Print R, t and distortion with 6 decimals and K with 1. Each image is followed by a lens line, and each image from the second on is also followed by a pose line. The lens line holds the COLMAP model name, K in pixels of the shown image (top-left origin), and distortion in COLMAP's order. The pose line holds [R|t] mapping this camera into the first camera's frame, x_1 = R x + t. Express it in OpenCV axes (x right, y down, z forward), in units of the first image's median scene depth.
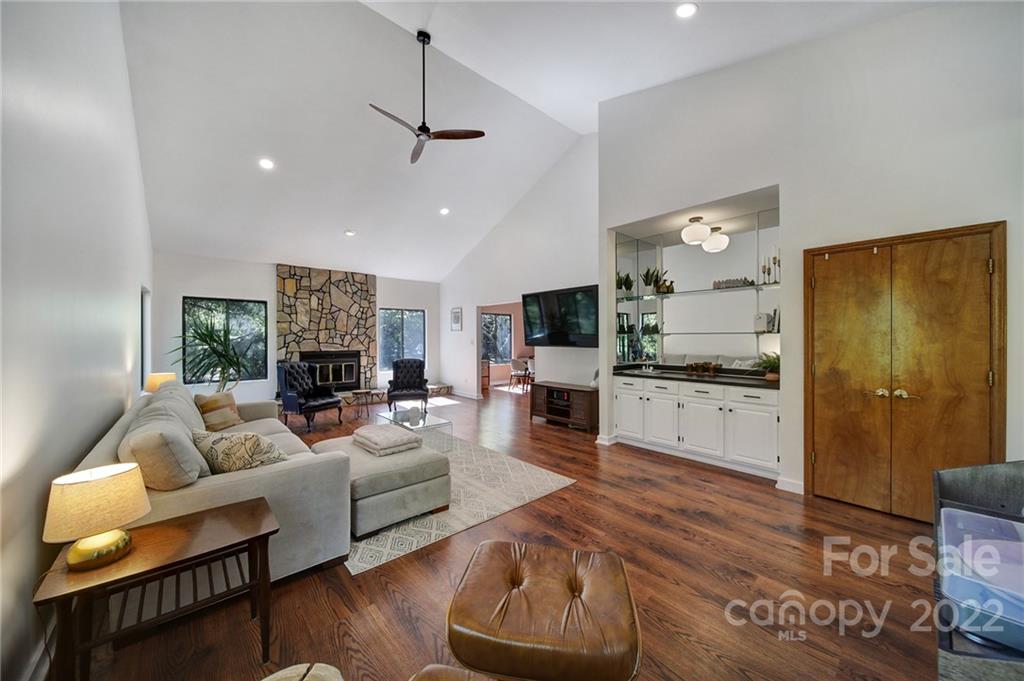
lens RADIAL K [[359.5, 0, 508.9], [0, 359.5, 337.9], [0, 0, 1]] dist [-0.006942, -0.000151]
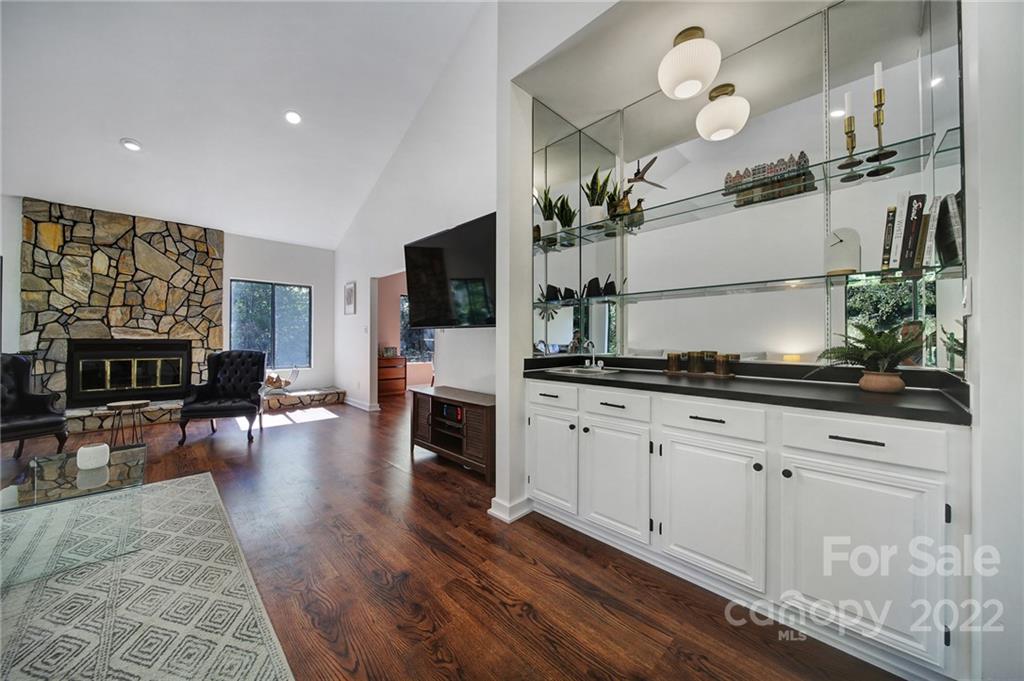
lens RADIAL K [[359.5, 0, 508.9], [0, 359.5, 337.9], [0, 0, 1]] dist [-0.006942, -0.000151]
pose [[0.998469, 0.007531, 0.054791, 0.191402], [-0.007248, 0.999959, -0.005360, 0.041069], [-0.054829, 0.004955, 0.998483, 0.397548]]
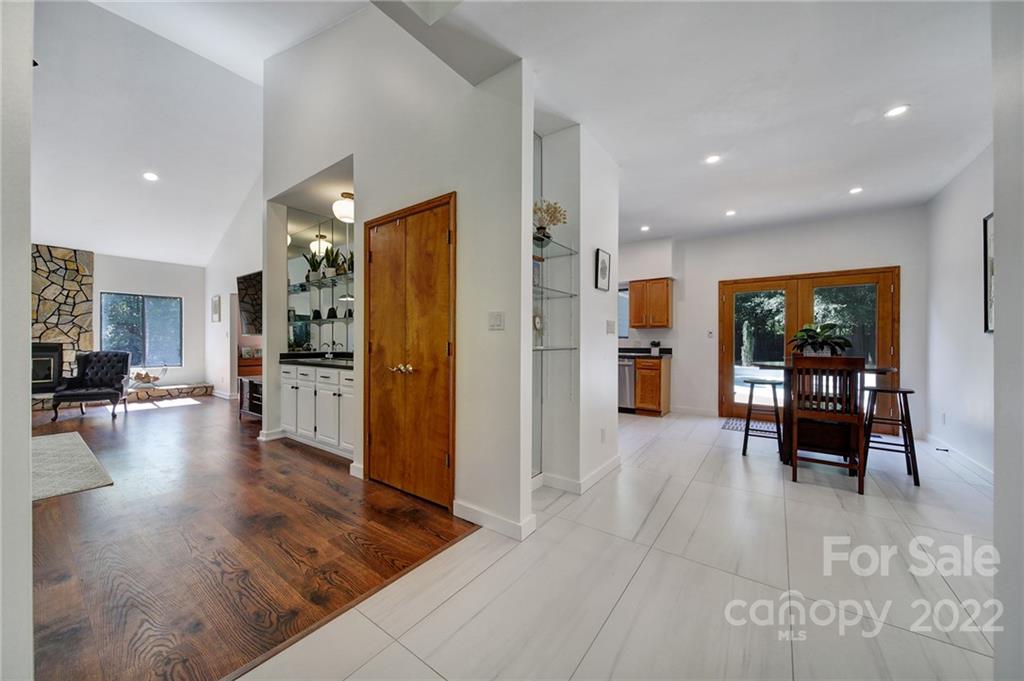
lens RADIAL K [[362.8, 0, 509.7], [0, 362.8, 341.9], [0, 0, 1]] dist [-0.006297, -0.000331]
pose [[0.975327, 0.004786, 0.220715, 0.519879], [-0.004776, 0.999988, -0.000580, 0.037318], [-0.220715, -0.000488, 0.975338, -0.013988]]
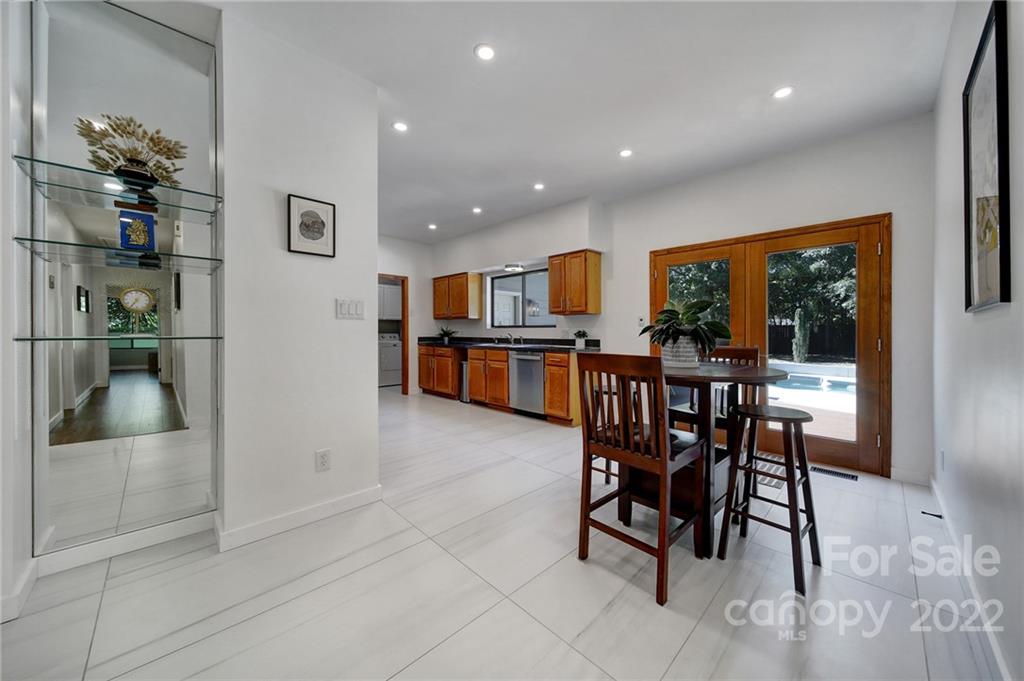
lens RADIAL K [[361.2, 0, 514.6], [0, 361.2, 332.5], [0, 0, 1]] dist [-0.000755, -0.000050]
pose [[0.998065, 0.008245, 0.061627, 0.954541], [-0.008157, 0.999965, -0.001679, 0.039429], [-0.061639, 0.001174, 0.998098, 0.090810]]
